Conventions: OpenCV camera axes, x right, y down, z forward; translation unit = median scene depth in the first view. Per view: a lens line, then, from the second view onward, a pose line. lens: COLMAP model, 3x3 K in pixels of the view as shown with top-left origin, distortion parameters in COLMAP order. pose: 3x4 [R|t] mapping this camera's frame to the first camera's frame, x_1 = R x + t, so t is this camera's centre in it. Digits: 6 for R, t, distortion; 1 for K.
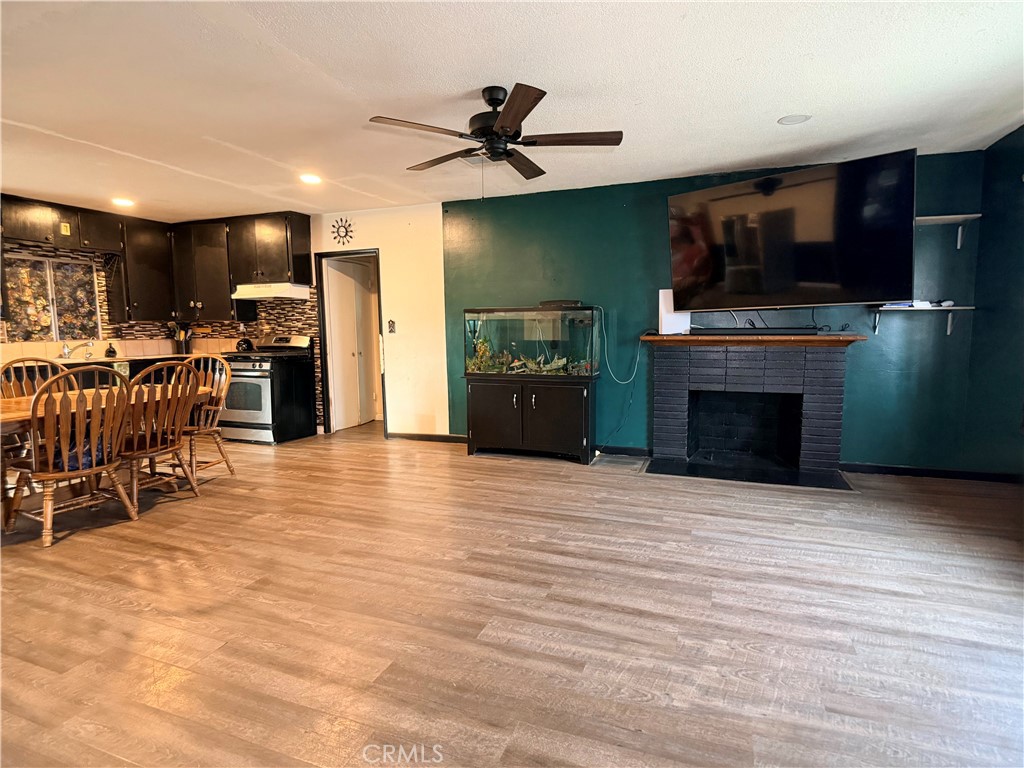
lens RADIAL K [[532.3, 0, 512.0], [0, 532.3, 384.0], [0, 0, 1]] dist [0.002426, -0.015287]
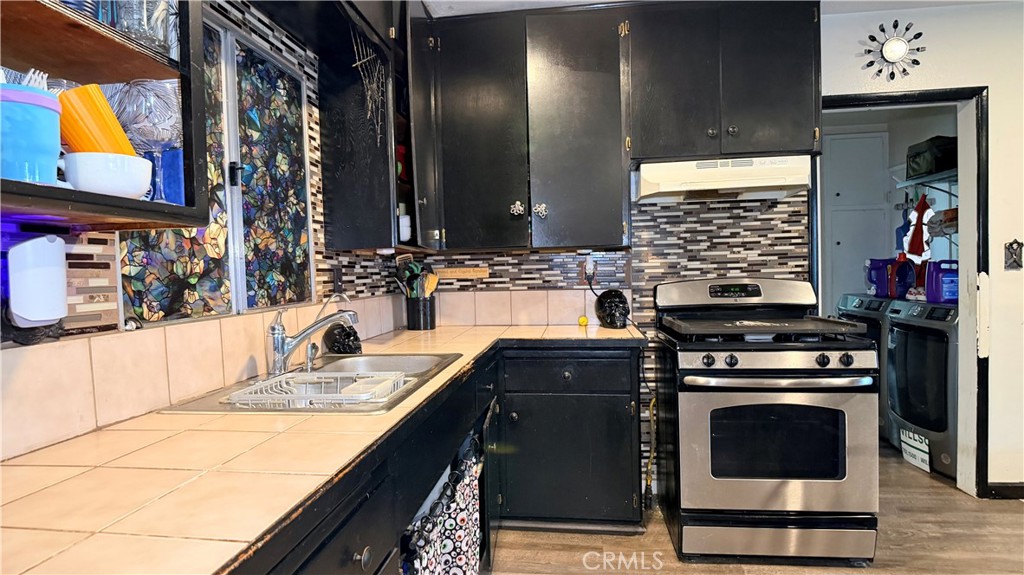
lens RADIAL K [[540.3, 0, 512.0], [0, 540.3, 287.5], [0, 0, 1]] dist [0.017106, -0.035796]
pose [[0.969861, -0.023859, 0.242487, -0.743695], [0.042949, 0.996352, -0.073745, -0.062440], [-0.239843, 0.081937, 0.967348, 0.639464]]
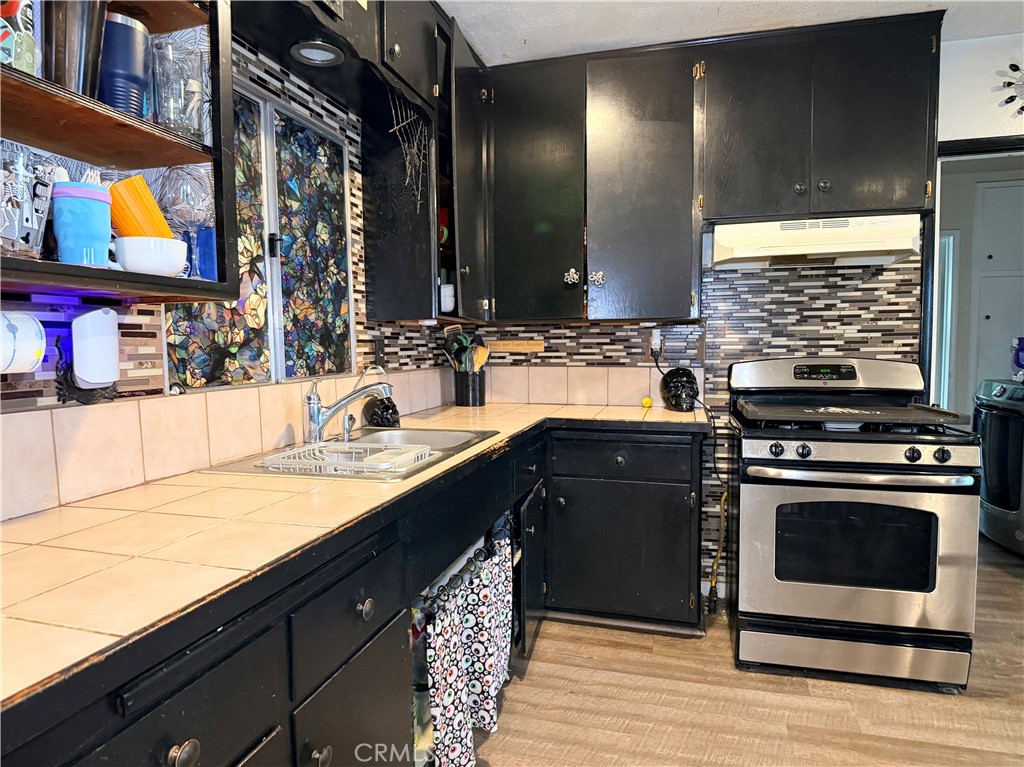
lens RADIAL K [[622.5, 0, 508.4], [0, 622.5, 388.6], [0, 0, 1]] dist [0.026724, -0.040233]
pose [[0.995627, -0.006815, 0.093168, -0.722276], [0.010152, 0.999322, -0.035389, -0.059666], [-0.092863, 0.036180, 0.995021, 0.605089]]
